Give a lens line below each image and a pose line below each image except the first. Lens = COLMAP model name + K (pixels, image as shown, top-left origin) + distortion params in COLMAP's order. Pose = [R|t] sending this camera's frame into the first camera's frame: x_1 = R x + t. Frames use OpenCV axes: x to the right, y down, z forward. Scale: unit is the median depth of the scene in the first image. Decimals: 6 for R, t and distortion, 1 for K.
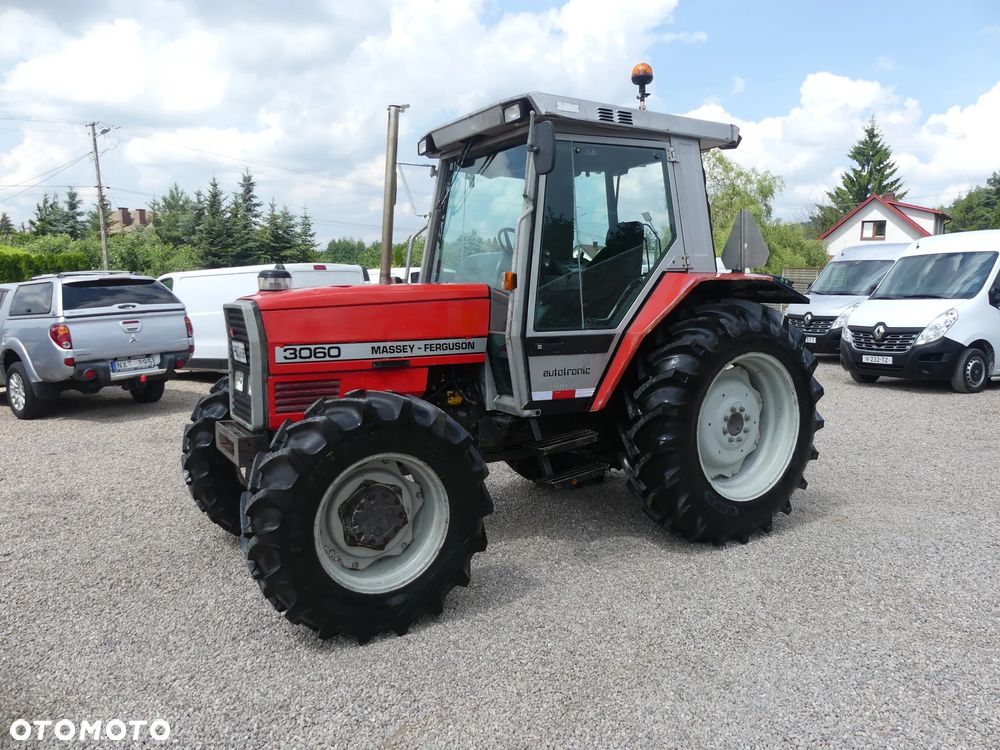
lens RADIAL K [[750.9, 0, 500.0], [0, 750.9, 375.0], [0, 0, 1]] dist [-0.003411, 0.001818]
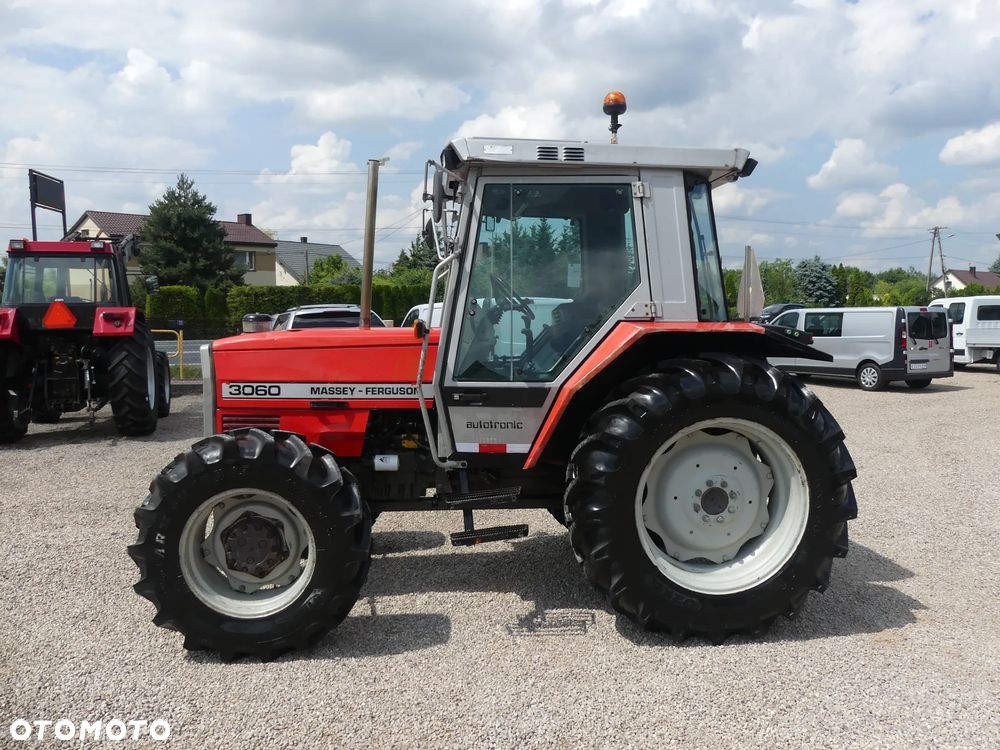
lens RADIAL K [[747.4, 0, 499.6], [0, 747.4, 378.0], [0, 0, 1]] dist [-0.003446, -0.000550]
pose [[0.898757, 0.051261, -0.435441, 0.487398], [-0.065042, 0.997741, -0.016792, -0.046124], [0.433597, 0.043414, 0.900061, 0.142461]]
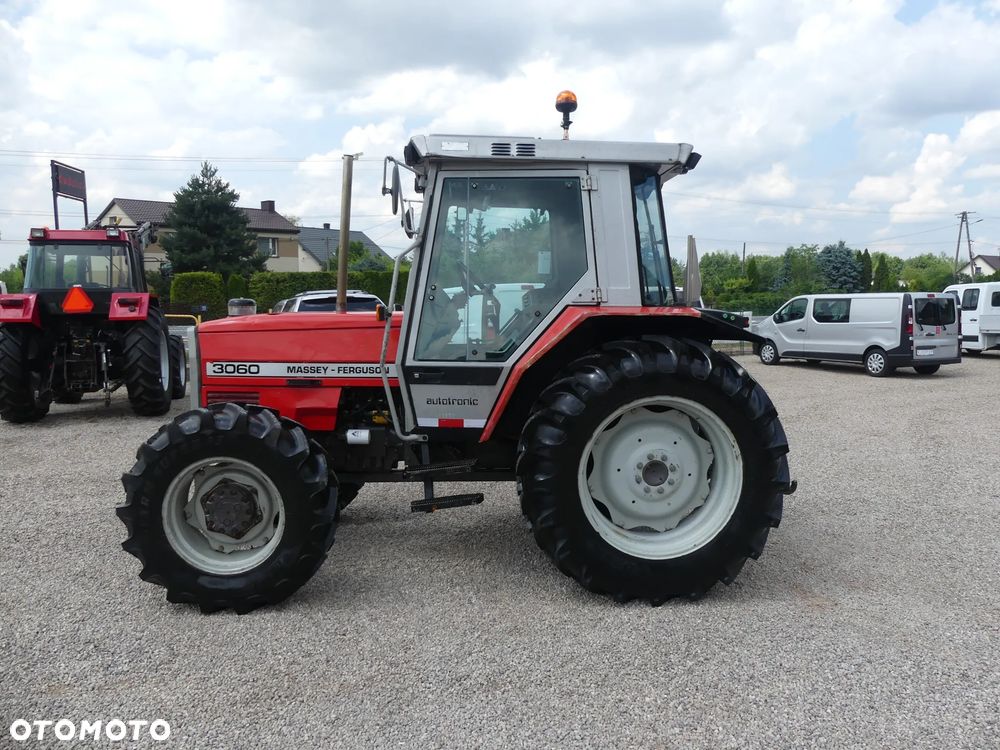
lens RADIAL K [[747.4, 0, 499.6], [0, 747.4, 378.0], [0, 0, 1]] dist [-0.003446, -0.000550]
pose [[0.883349, 0.063302, -0.464421, 0.599367], [-0.069367, 0.997583, 0.004033, -0.043218], [0.463554, 0.028653, 0.885605, 0.117166]]
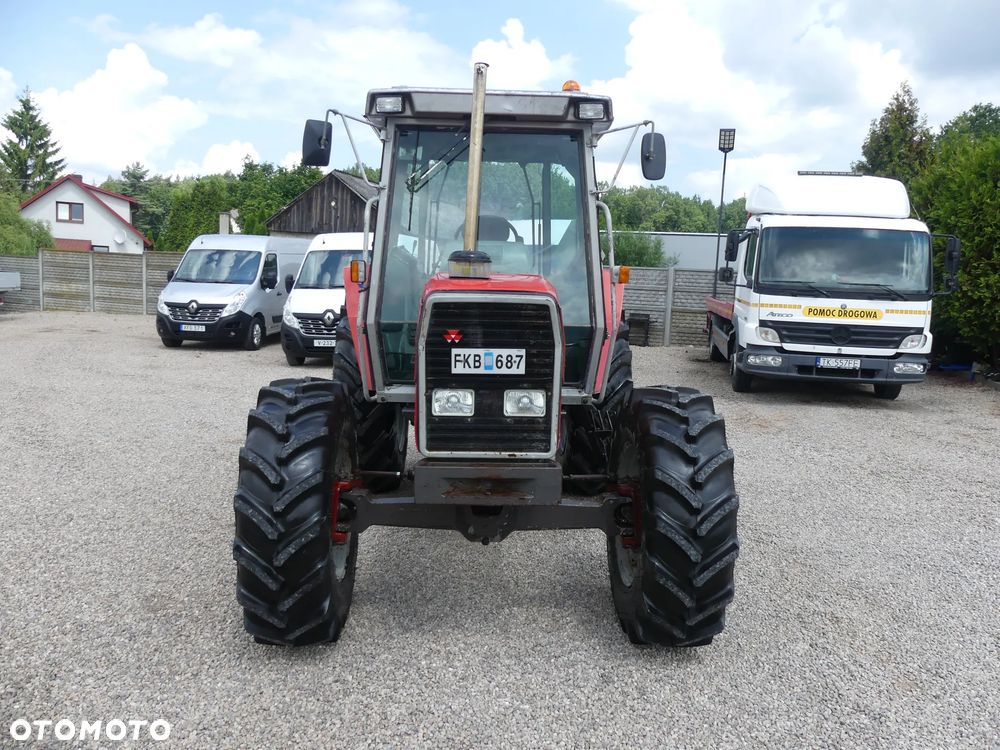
lens RADIAL K [[766.3, 0, 498.9], [0, 766.3, 376.3], [0, 0, 1]] dist [-0.002709, 0.004728]
pose [[0.497103, -0.087331, 0.863286, -0.890914], [0.071908, 0.995646, 0.059315, -0.052613], [-0.864707, 0.032591, 0.501218, 0.538448]]
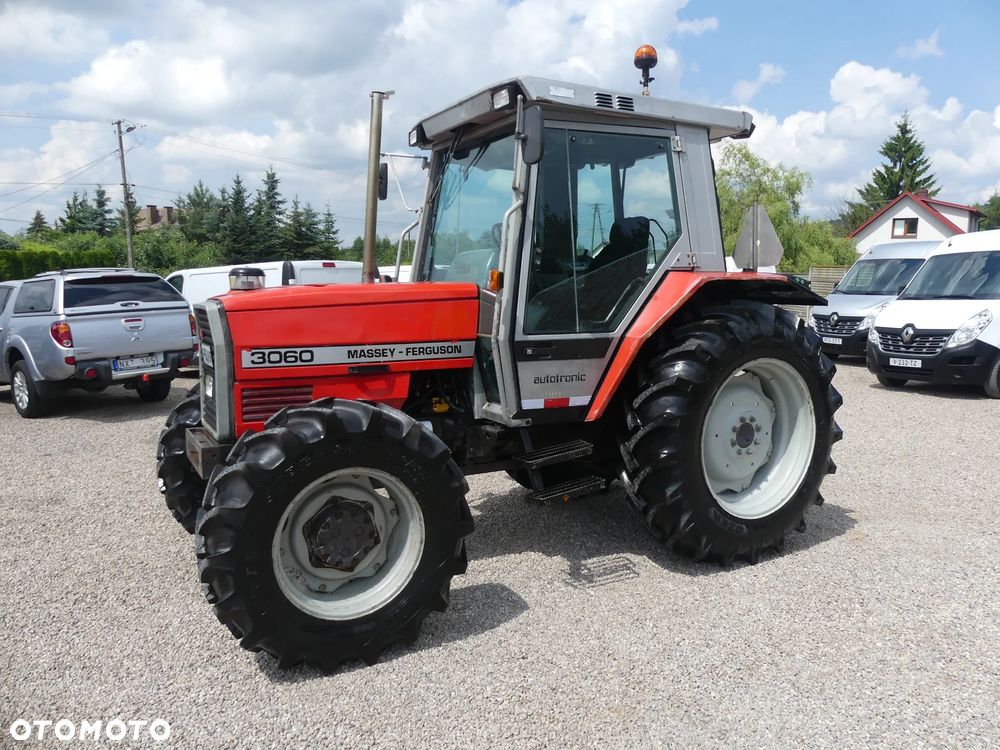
lens RADIAL K [[750.9, 0, 500.0], [0, 750.9, 375.0], [0, 0, 1]] dist [-0.003411, 0.001818]
pose [[0.999445, 0.007017, -0.032578, 0.043872], [-0.006919, 0.999971, 0.003113, -0.010486], [0.032599, -0.002886, 0.999464, 0.068671]]
